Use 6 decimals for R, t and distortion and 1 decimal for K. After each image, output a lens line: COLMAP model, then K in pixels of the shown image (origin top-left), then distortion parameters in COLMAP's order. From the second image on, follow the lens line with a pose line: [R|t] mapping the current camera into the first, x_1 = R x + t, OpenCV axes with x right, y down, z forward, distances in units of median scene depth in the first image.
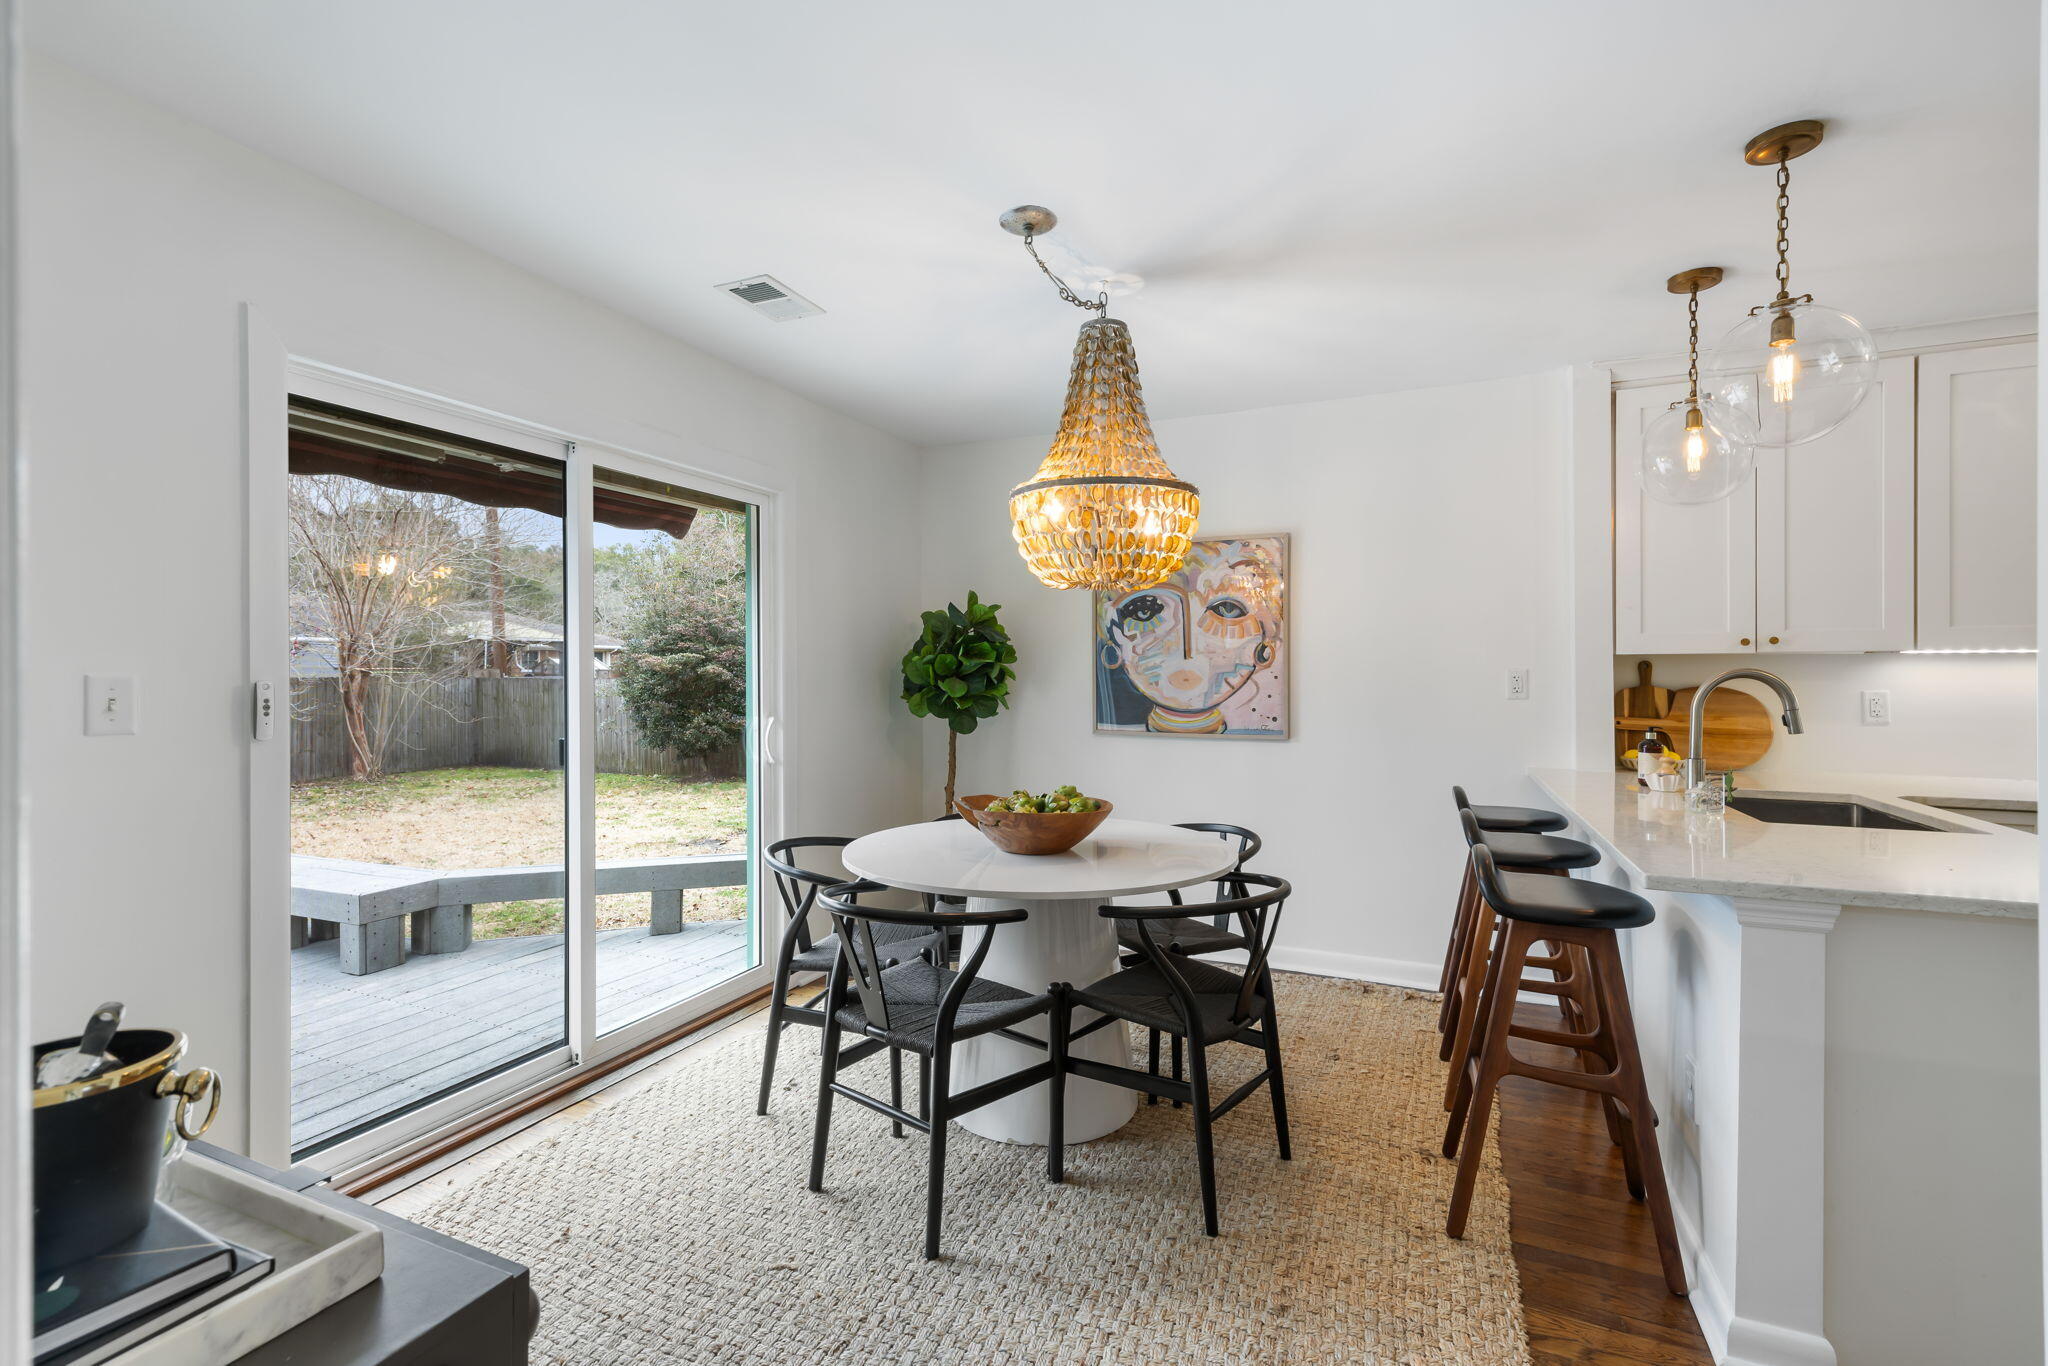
lens RADIAL K [[907.8, 0, 1010.8], [0, 907.8, 679.3], [0, 0, 1]] dist [0.003328, 0.000155]
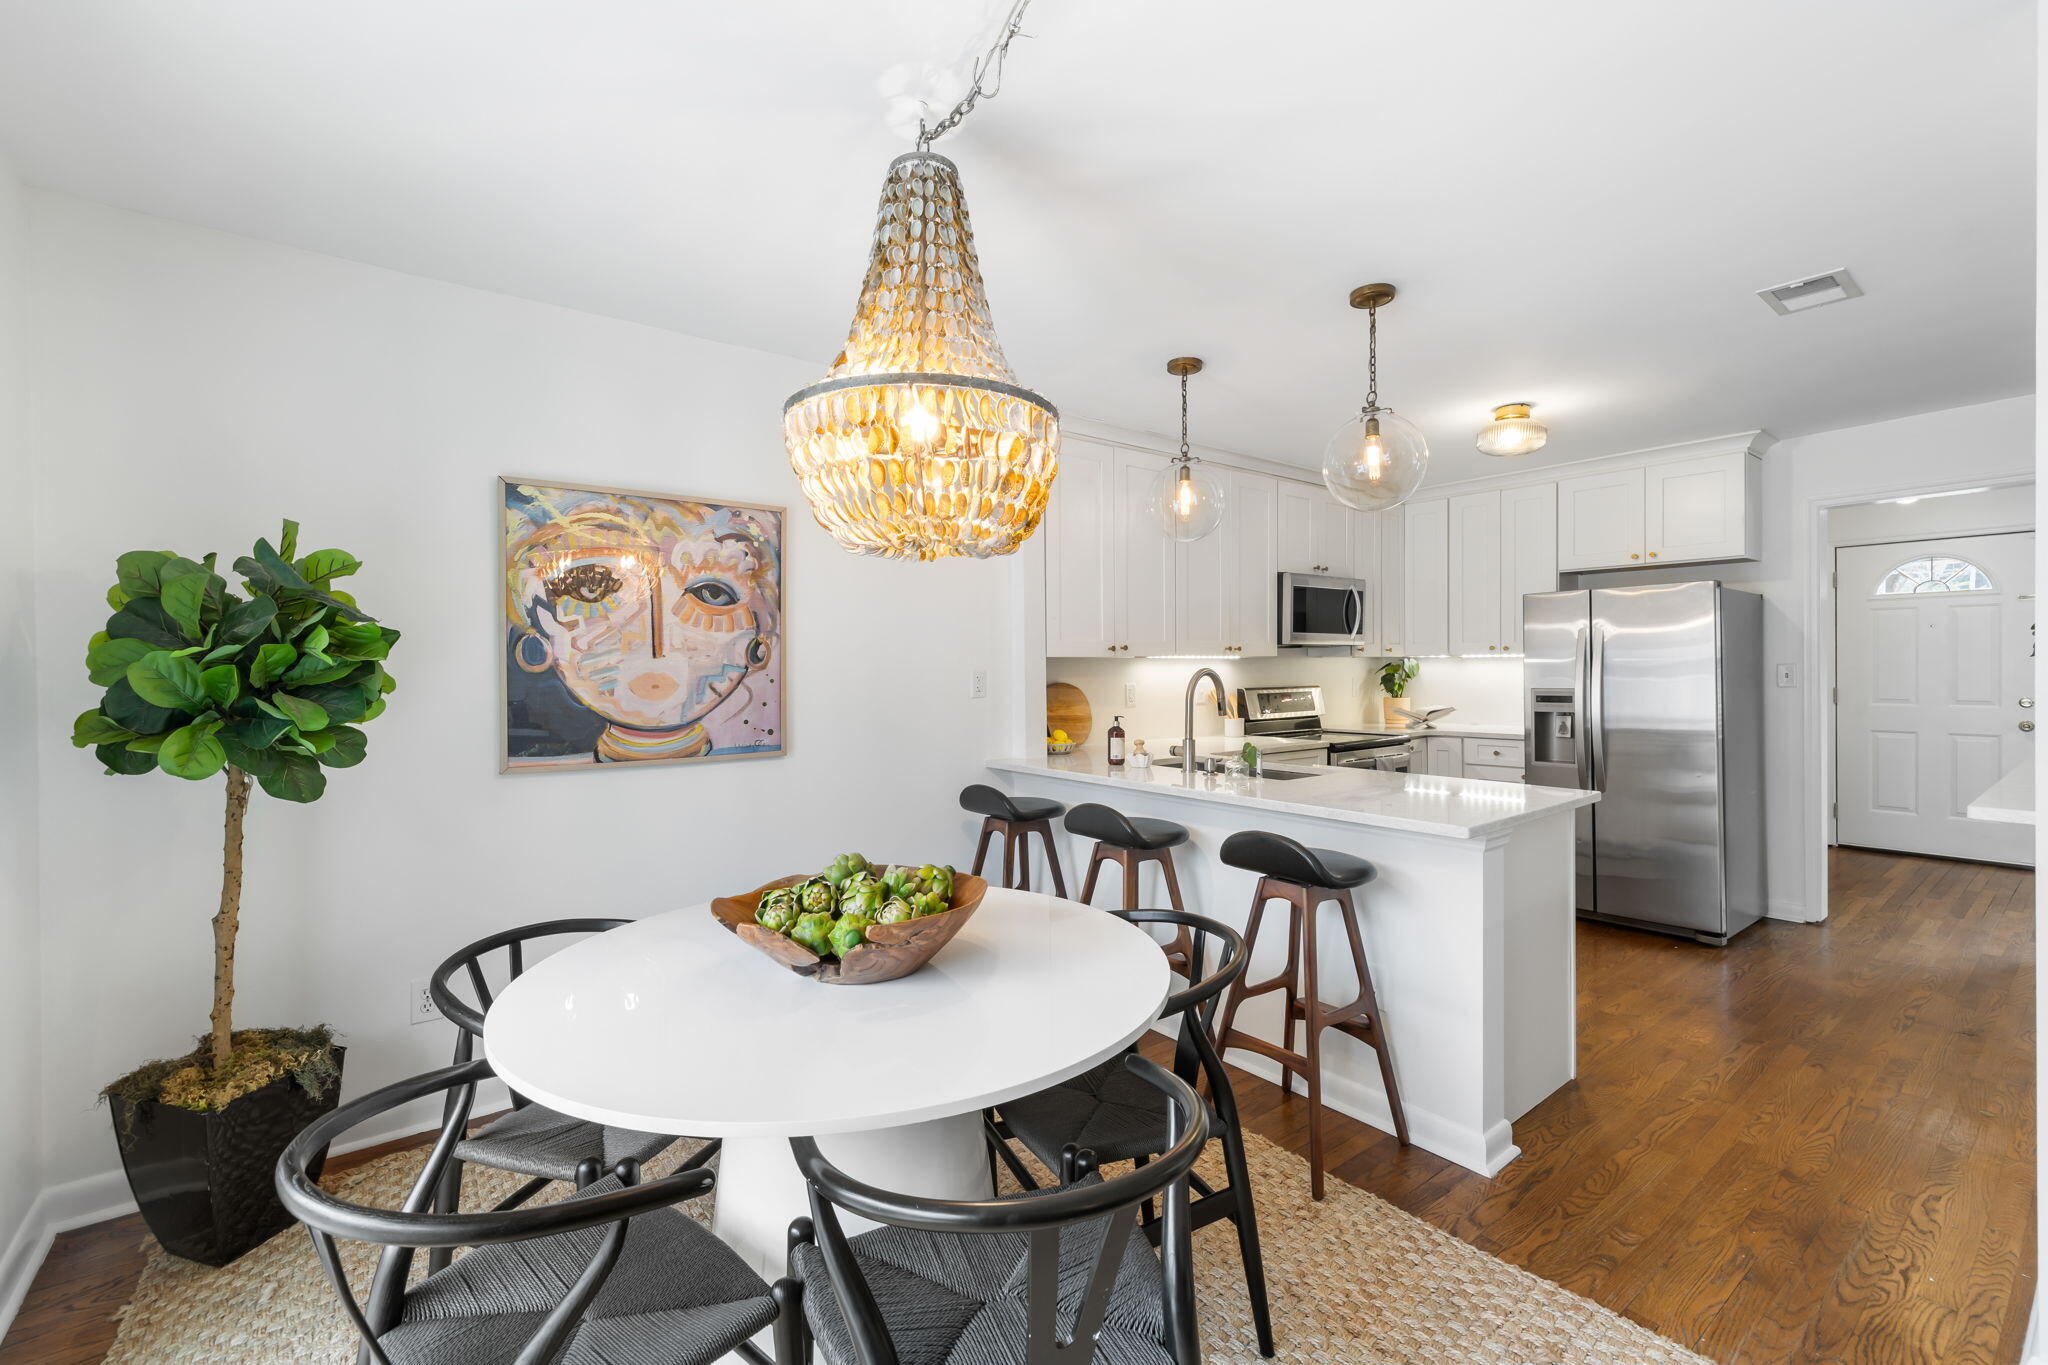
lens RADIAL K [[879.4, 0, 1010.6], [0, 879.4, 670.0], [0, 0, 1]] dist [0.000642, 0.000081]
pose [[0.469639, -0.004937, 0.882845, -0.303893], [0.012986, 0.999915, -0.001316, -0.008135], [-0.882763, 0.012082, 0.469663, 0.425991]]
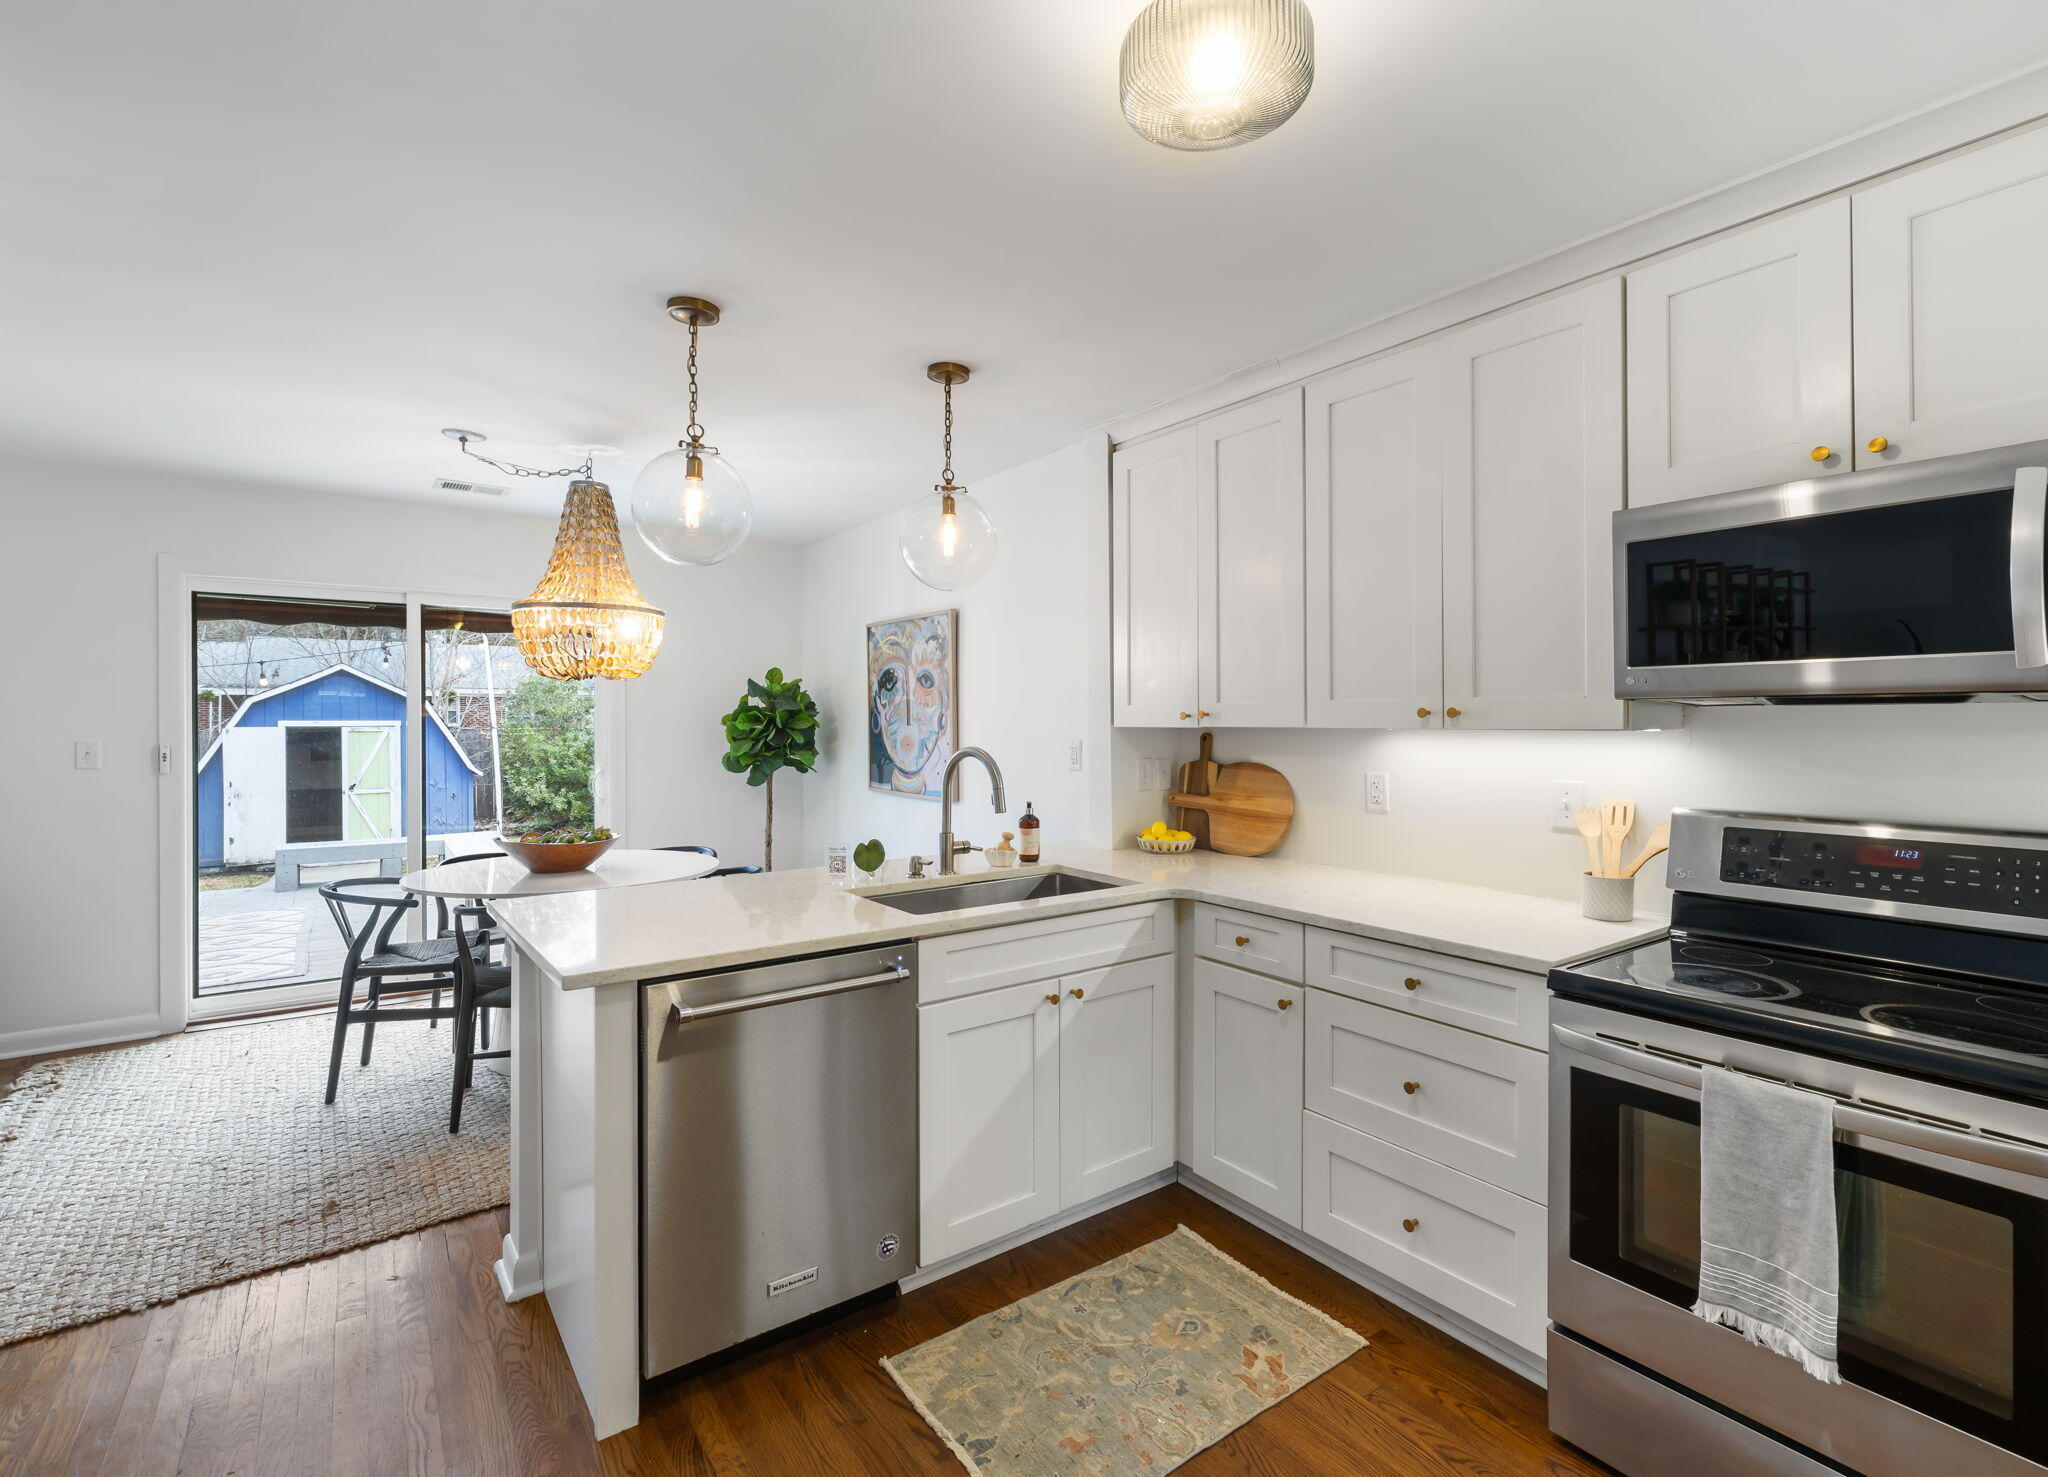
lens RADIAL K [[951.6, 0, 1023.0], [0, 951.6, 722.6], [0, 0, 1]] dist [0.004175, 0.000616]
pose [[0.872433, 0.004189, -0.488715, 0.900440], [-0.005874, 0.999981, -0.001915, -0.025176], [0.488698, 0.004541, 0.872441, 0.060625]]
